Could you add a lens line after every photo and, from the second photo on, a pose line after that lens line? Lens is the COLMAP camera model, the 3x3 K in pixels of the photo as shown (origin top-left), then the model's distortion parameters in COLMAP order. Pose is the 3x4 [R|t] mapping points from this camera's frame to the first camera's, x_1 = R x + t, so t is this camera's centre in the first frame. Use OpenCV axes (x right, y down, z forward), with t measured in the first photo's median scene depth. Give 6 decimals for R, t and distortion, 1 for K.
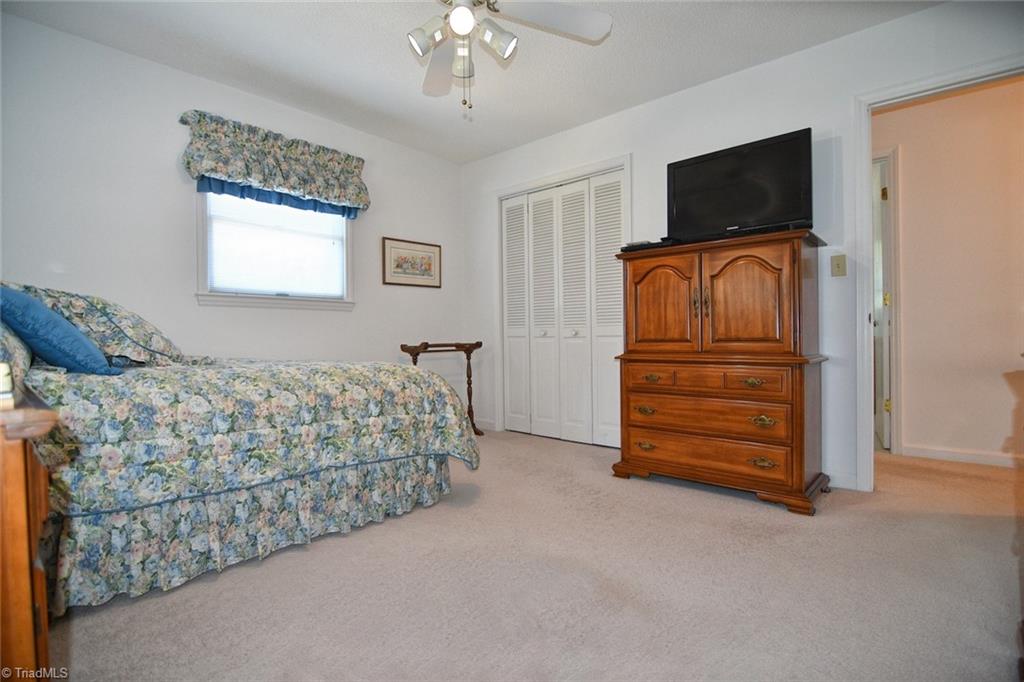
lens RADIAL K [[459.0, 0, 530.8], [0, 459.0, 341.7], [0, 0, 1]] dist [-0.002002, -0.008631]
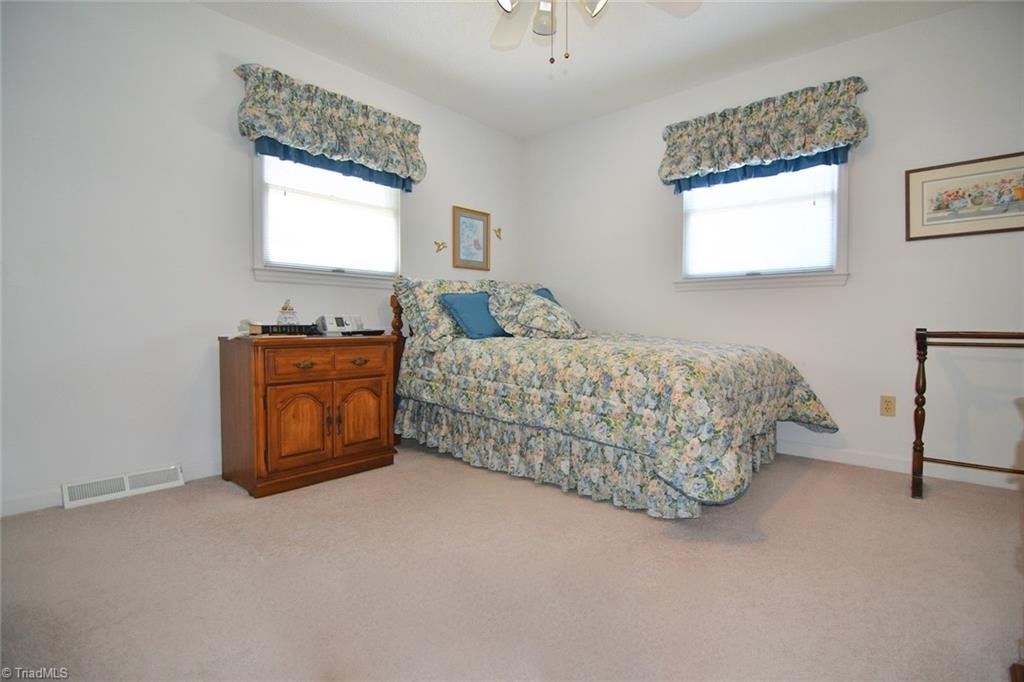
lens RADIAL K [[501.4, 0, 515.0], [0, 501.4, 339.0], [0, 0, 1]] dist [-0.005789, -0.011082]
pose [[0.007422, 0.037930, -0.999253, 0.557895], [-0.015248, 0.999168, 0.037814, -0.003028], [0.999856, 0.014956, 0.007994, 0.590459]]
